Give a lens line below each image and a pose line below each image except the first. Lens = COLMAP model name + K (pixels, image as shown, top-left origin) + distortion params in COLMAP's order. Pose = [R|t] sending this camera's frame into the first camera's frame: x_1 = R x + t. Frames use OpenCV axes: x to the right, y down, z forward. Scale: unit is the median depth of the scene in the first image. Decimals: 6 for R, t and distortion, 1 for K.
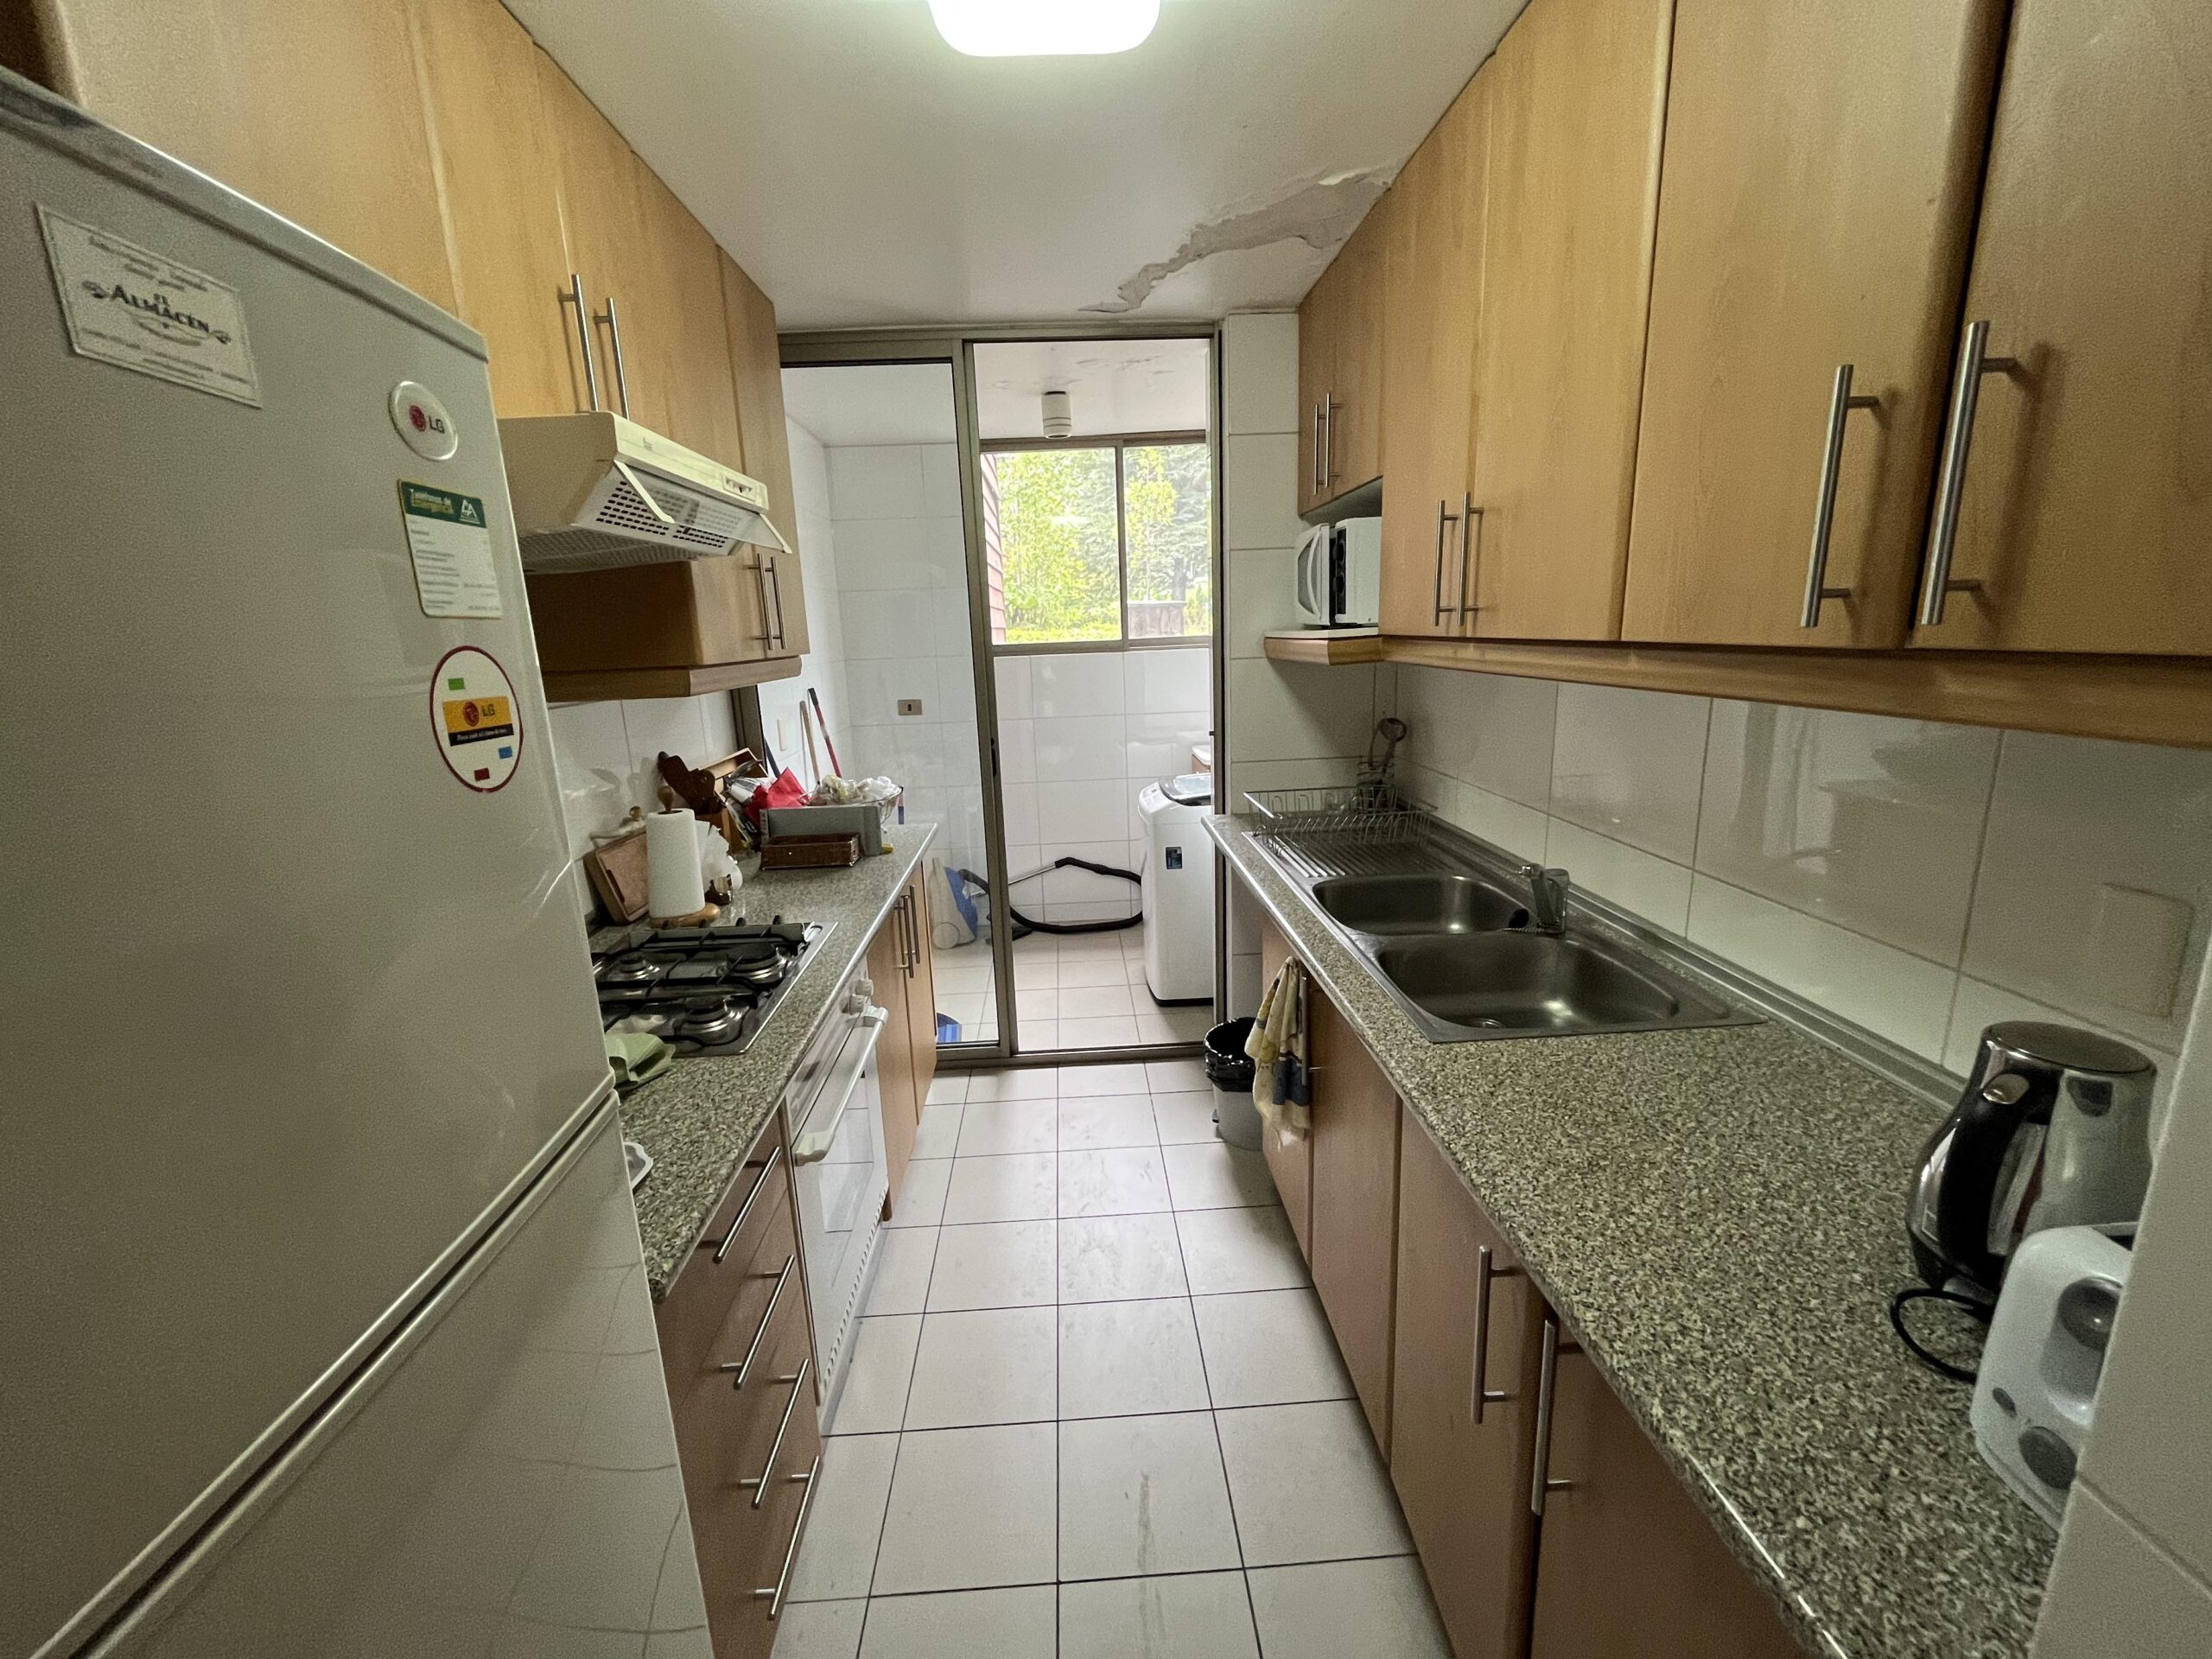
lens RADIAL K [[890.5, 0, 1103.7], [0, 890.5, 826.4], [0, 0, 1]] dist [0.001862, 0.000422]
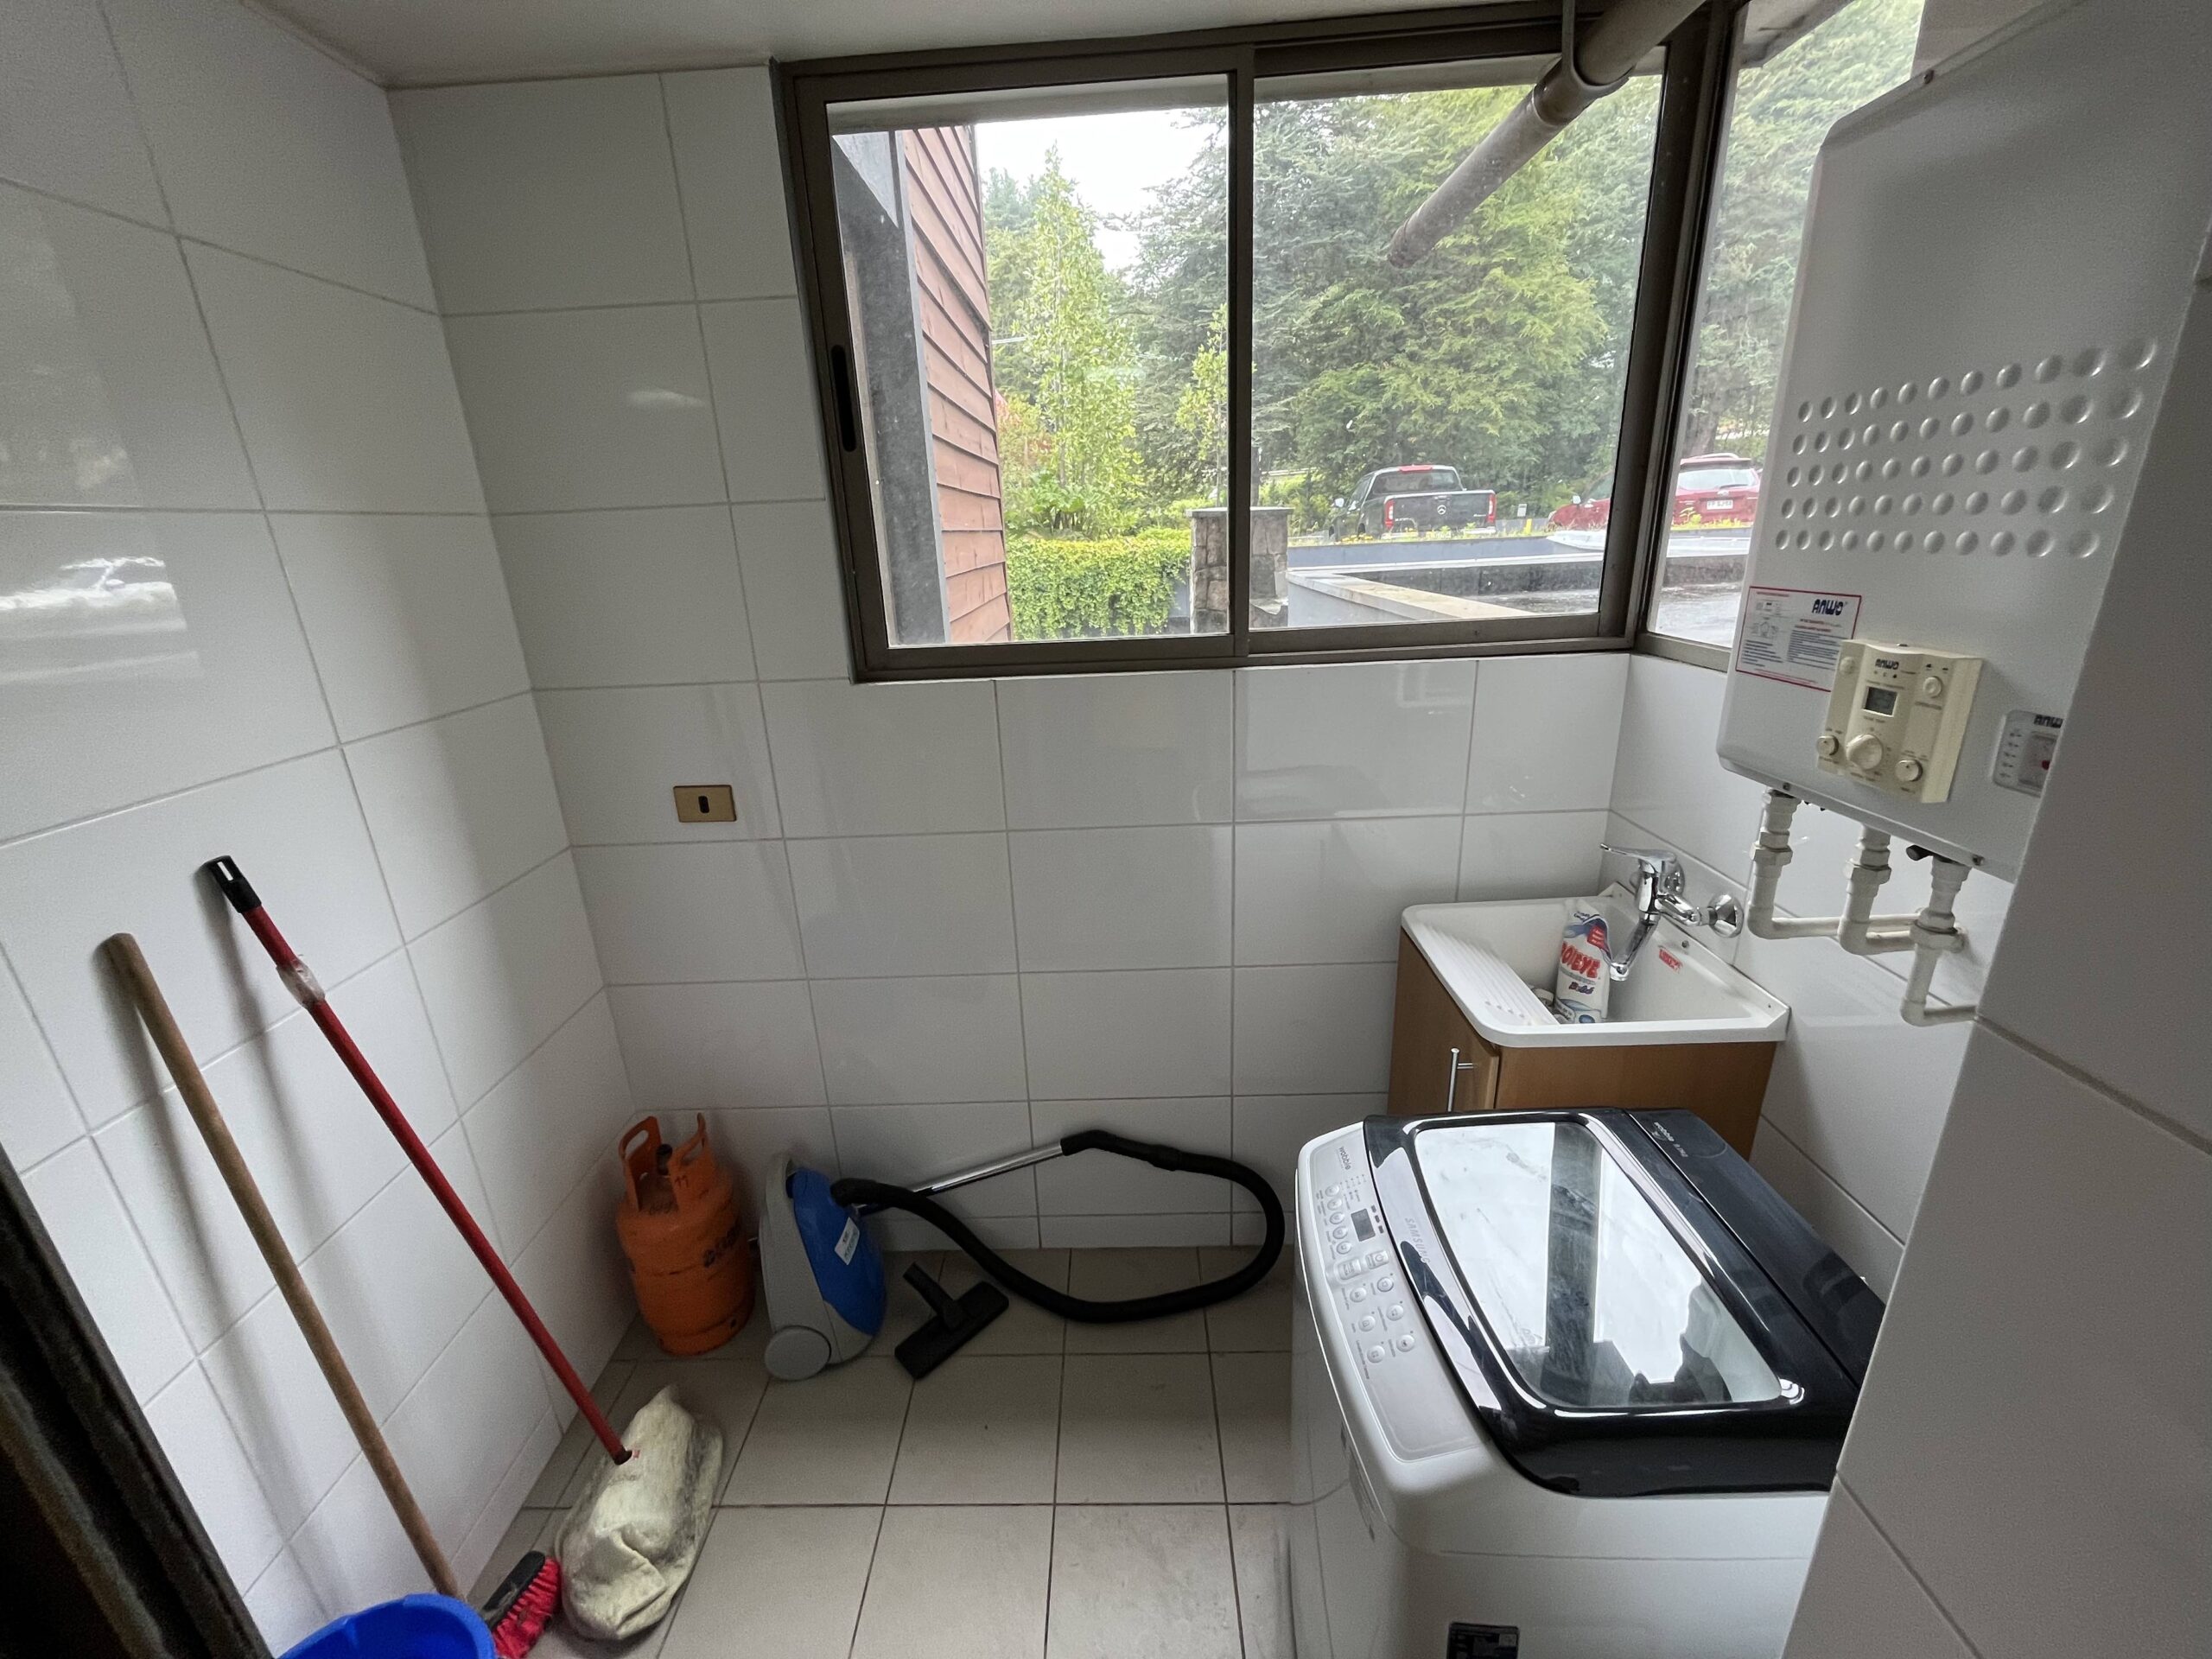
lens RADIAL K [[890.5, 0, 1100.6], [0, 890.5, 827.8], [0, 0, 1]] dist [0.001862, 0.000422]
pose [[0.997777, 0.014756, -0.064980, -0.001079], [-0.007827, 0.994375, 0.105623, -0.032980], [0.066173, -0.104879, 0.992281, 0.121633]]
